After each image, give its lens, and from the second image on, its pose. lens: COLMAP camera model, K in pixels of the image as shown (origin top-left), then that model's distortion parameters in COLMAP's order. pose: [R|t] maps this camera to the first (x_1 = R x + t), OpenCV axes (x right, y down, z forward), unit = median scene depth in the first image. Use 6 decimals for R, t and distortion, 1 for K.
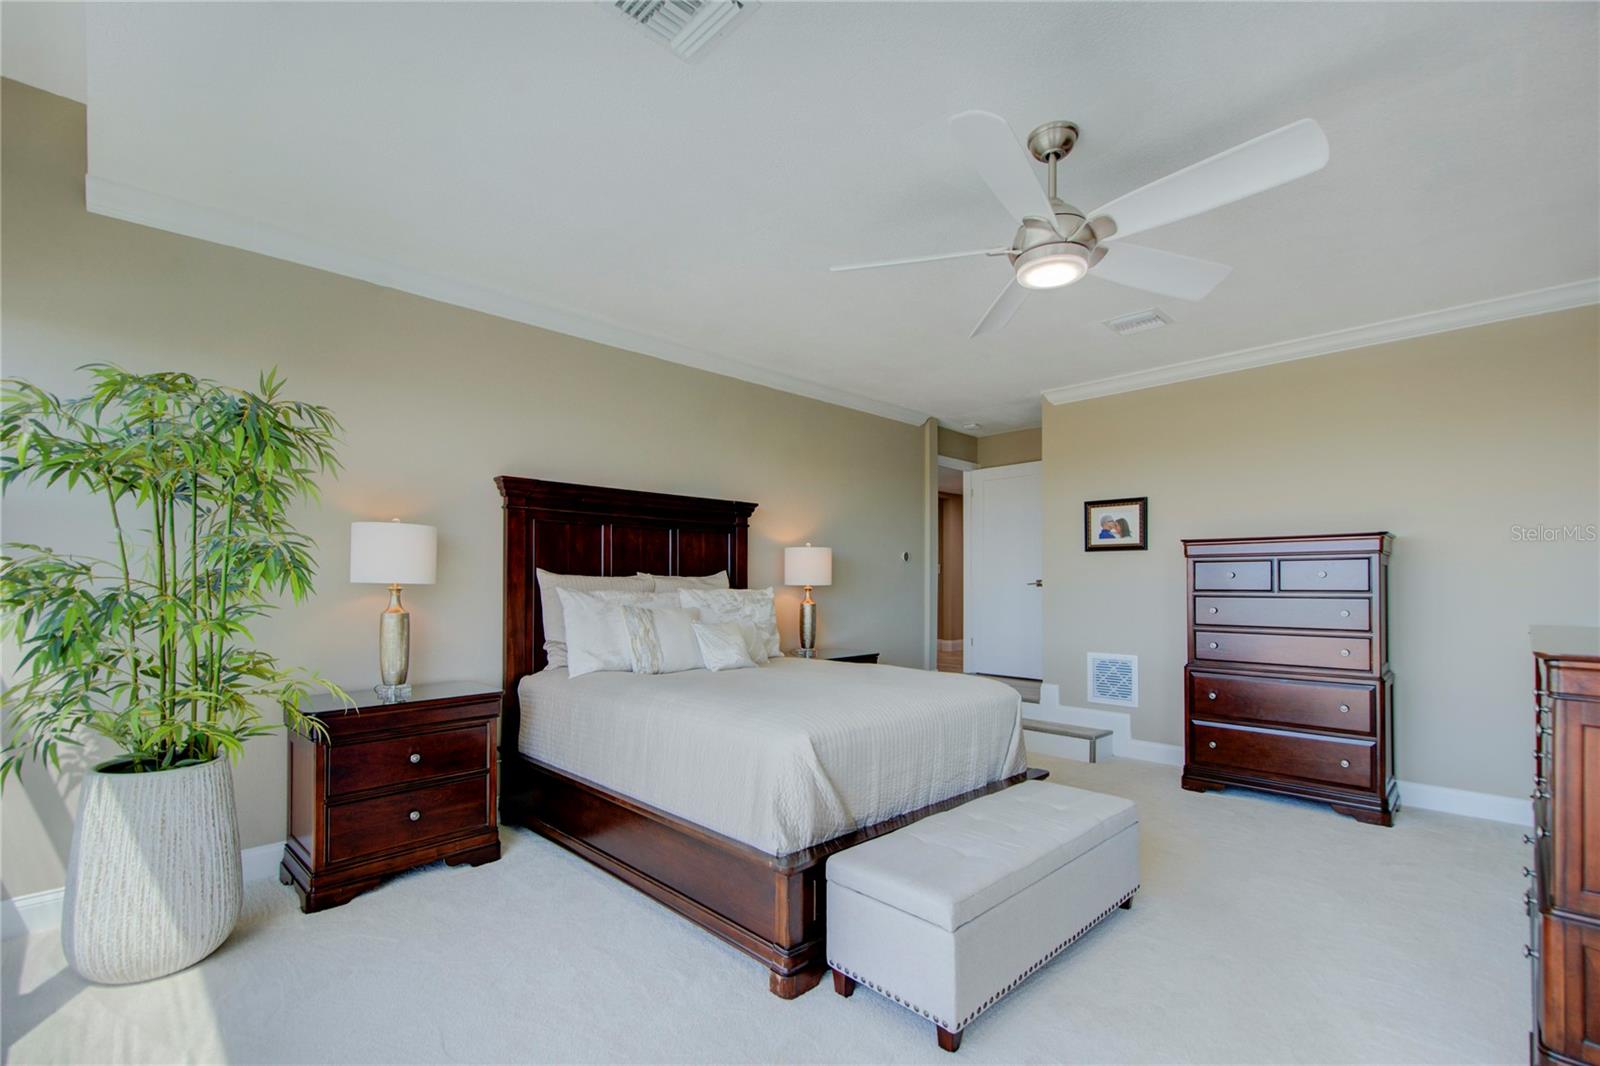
lens RADIAL K [[699.0, 0, 796.2], [0, 699.0, 574.9], [0, 0, 1]] dist [0.000920, -0.002295]
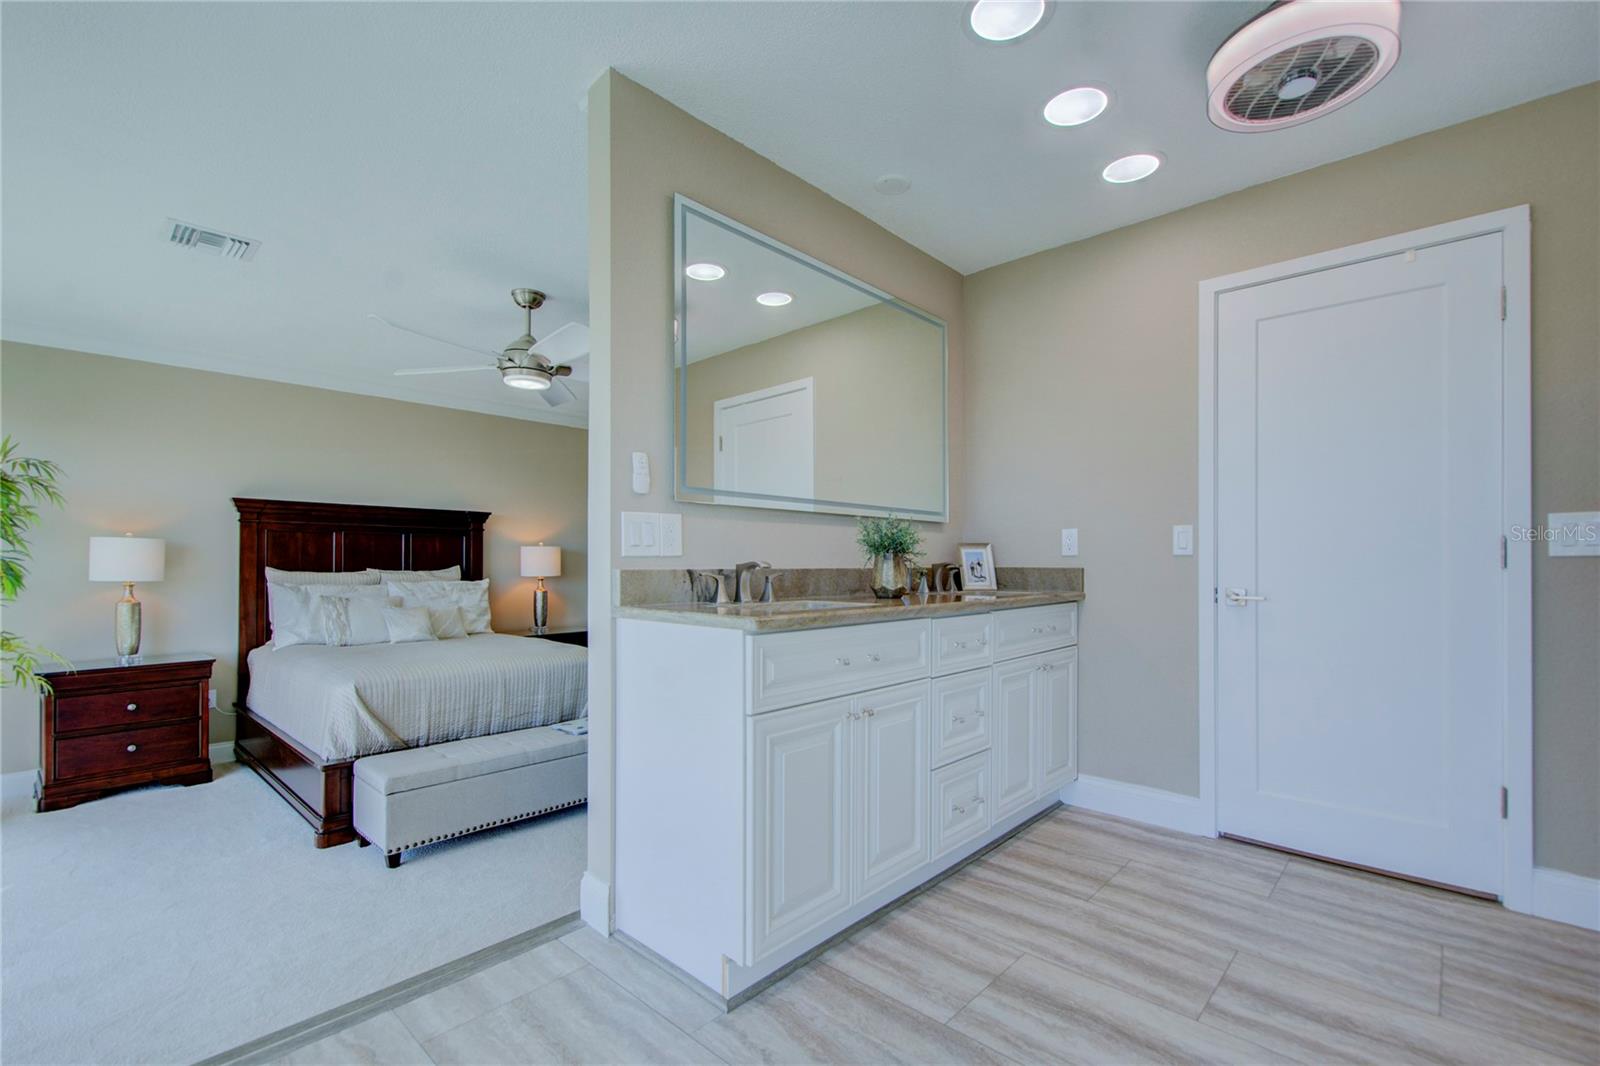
lens RADIAL K [[699.0, 0, 805.6], [0, 699.0, 551.9], [0, 0, 1]] dist [0.000920, -0.002295]
pose [[0.998646, -0.000520, 0.052020, 0.628915], [0.000575, 0.999999, -0.001052, -0.039576], [-0.052019, 0.001080, 0.998646, -0.402074]]
